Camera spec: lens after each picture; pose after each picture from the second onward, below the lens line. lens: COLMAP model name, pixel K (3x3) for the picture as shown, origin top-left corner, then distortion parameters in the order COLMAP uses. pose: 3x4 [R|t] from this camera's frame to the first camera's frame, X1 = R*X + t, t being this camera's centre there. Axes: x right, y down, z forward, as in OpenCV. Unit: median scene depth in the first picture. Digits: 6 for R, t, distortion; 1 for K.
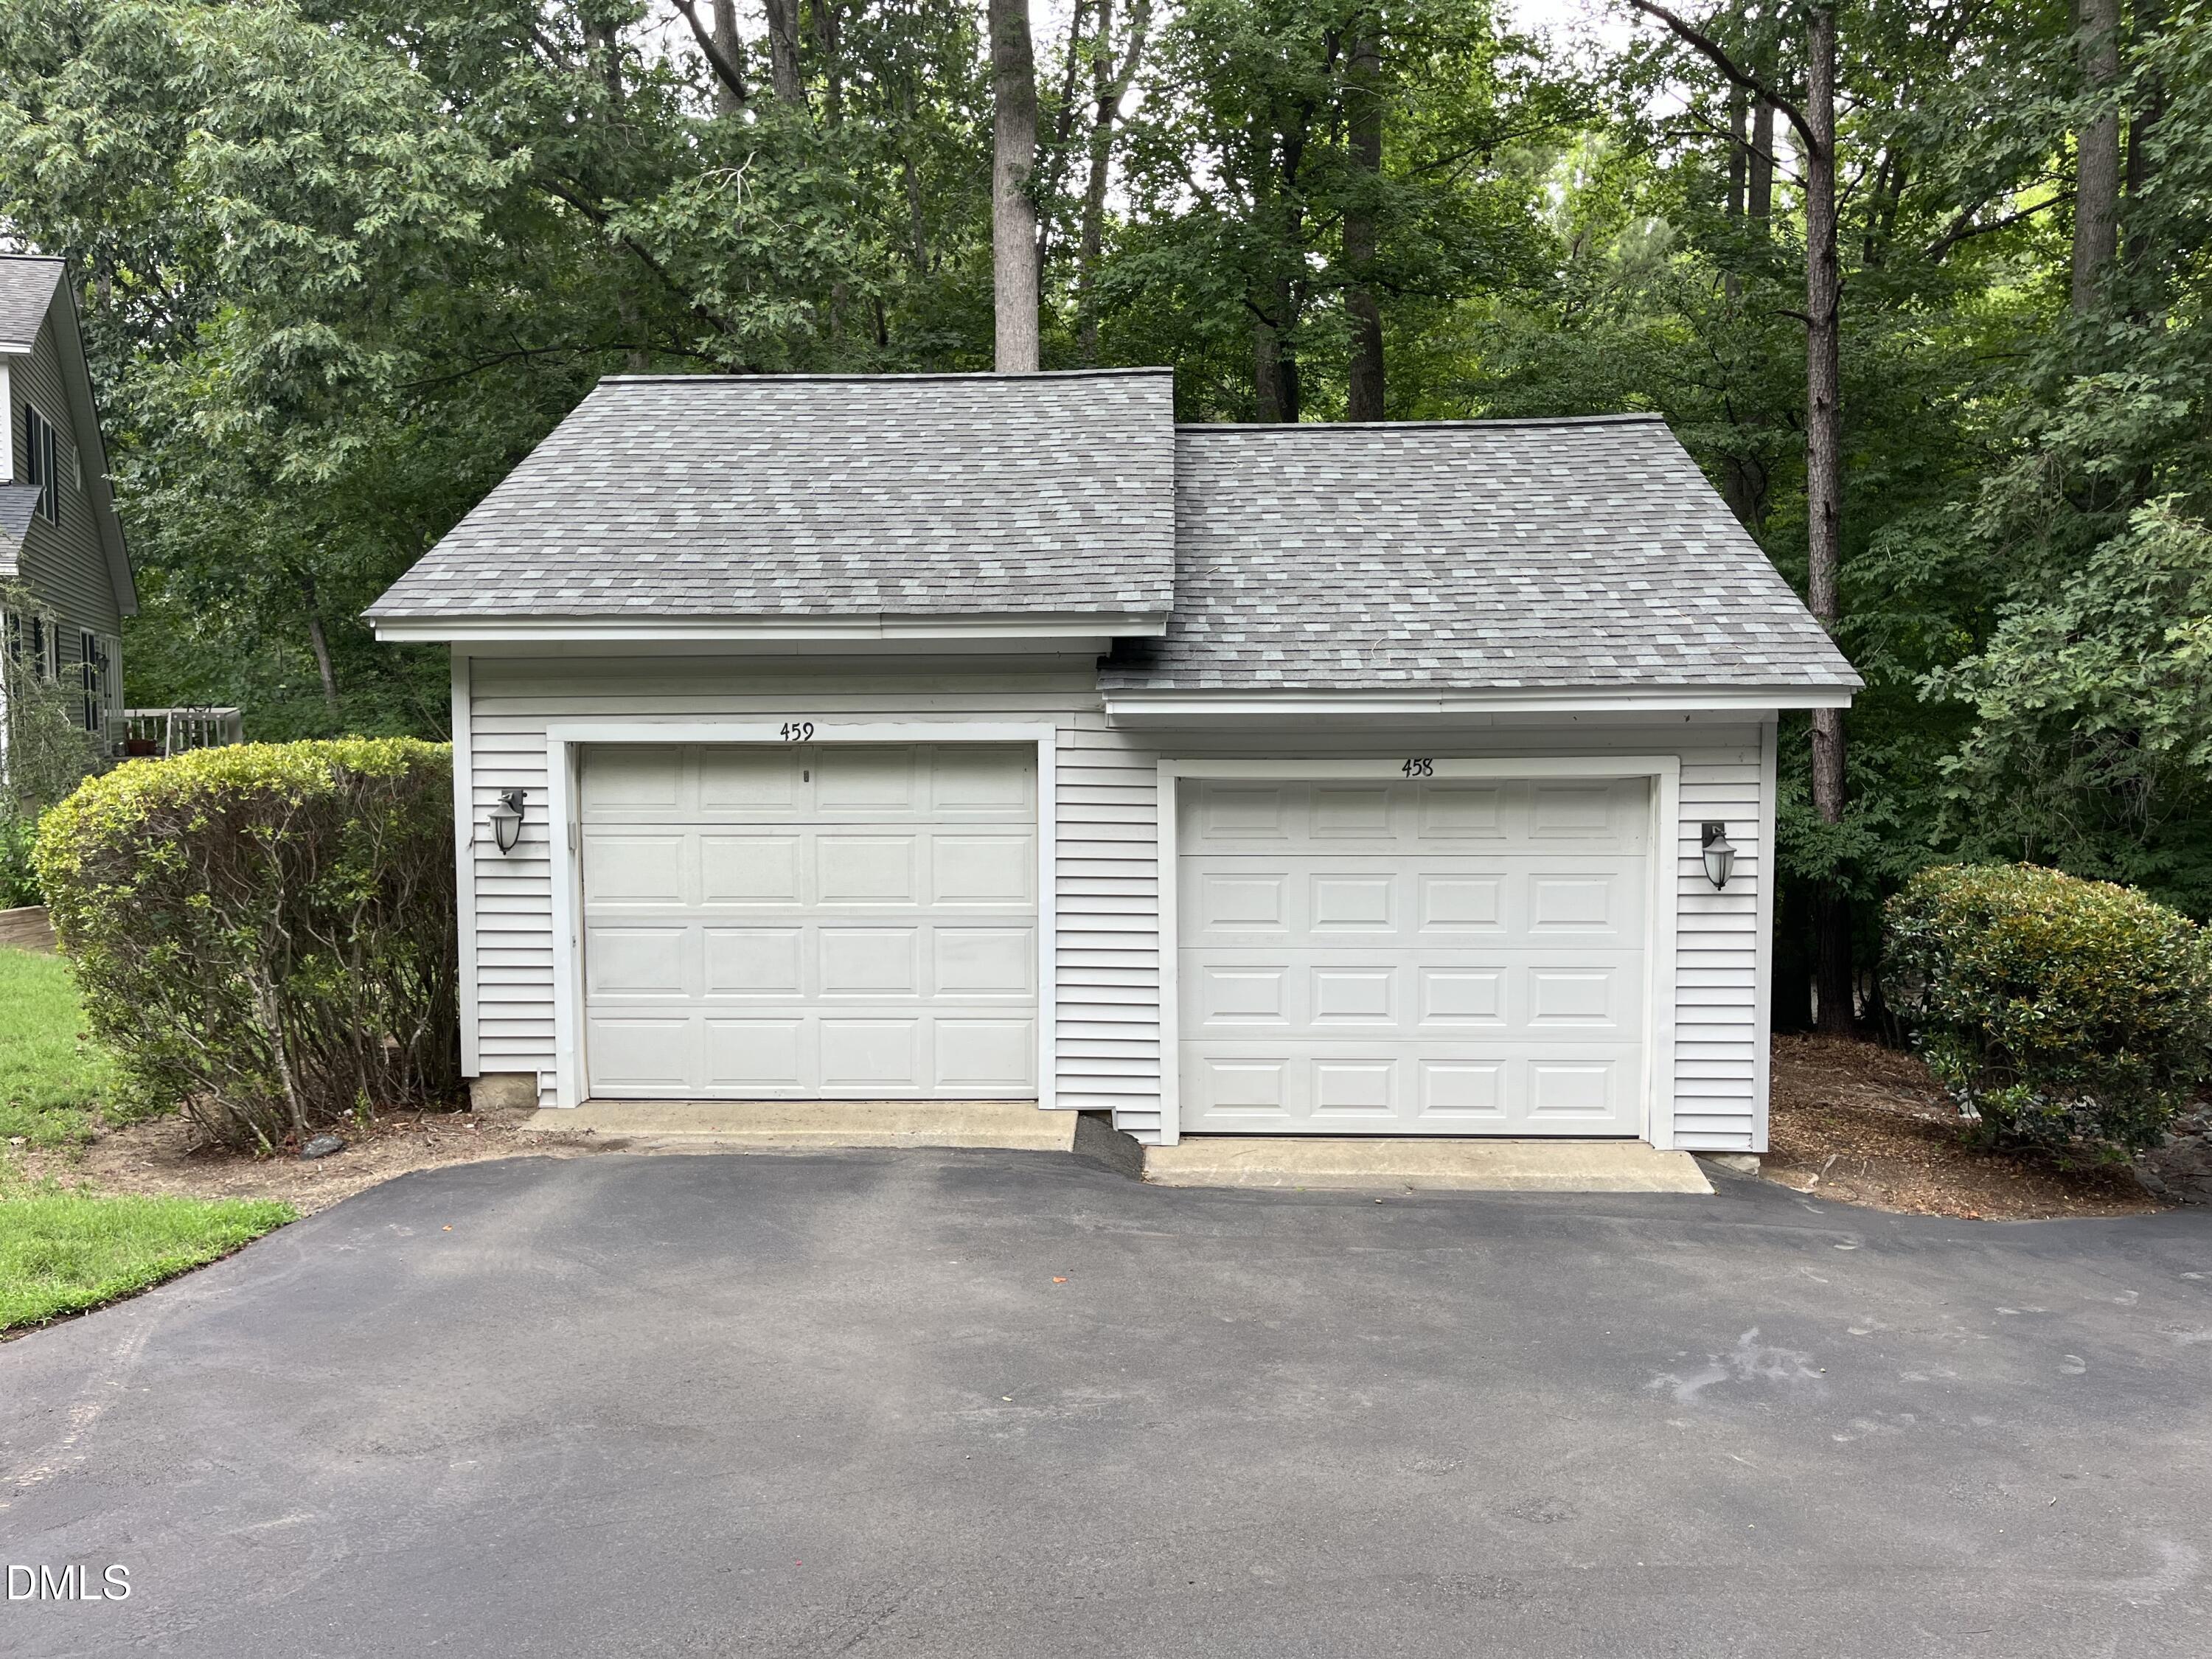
lens RADIAL K [[1649.1, 0, 1115.1], [0, 1649.1, 823.7], [0, 0, 1]] dist [0.015229, -0.015133]
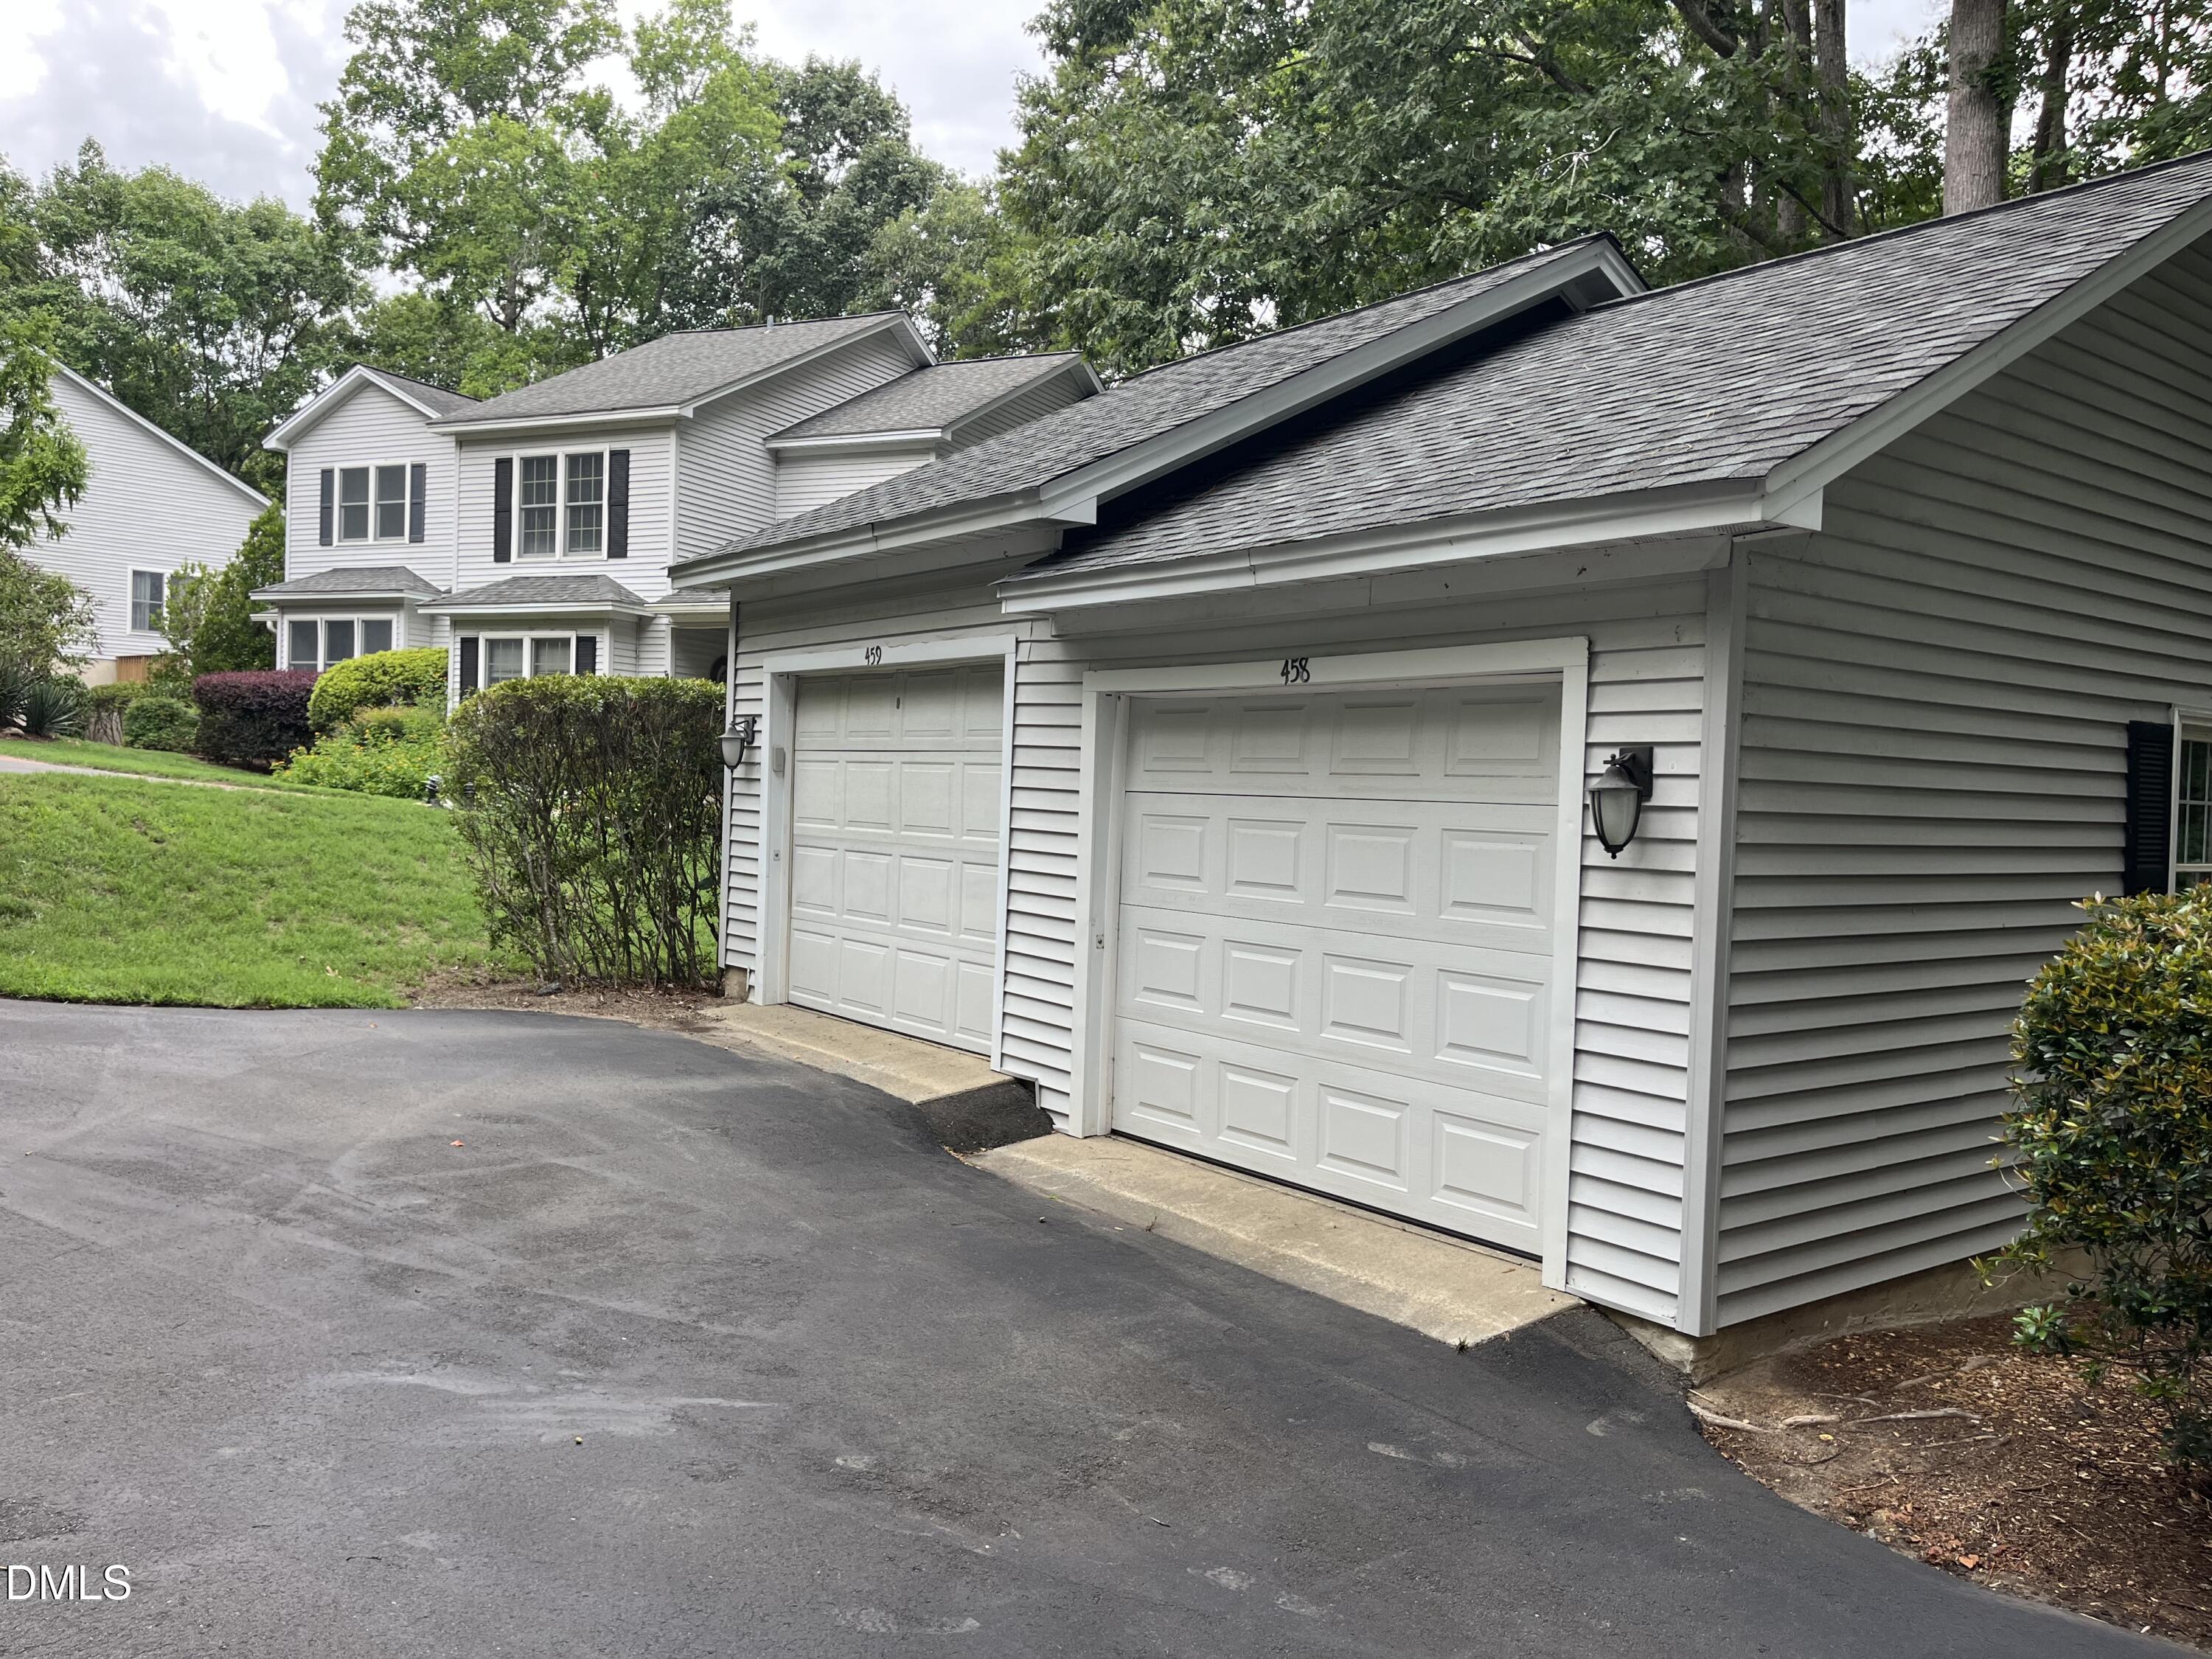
lens RADIAL K [[1649.1, 0, 1110.7], [0, 1649.1, 830.3], [0, 0, 1]] dist [0.015229, -0.015133]
pose [[0.647186, 0.045759, -0.760958, 0.686040], [-0.092611, 0.995523, -0.018901, 0.057021], [0.756686, 0.082706, 0.648526, 0.473152]]
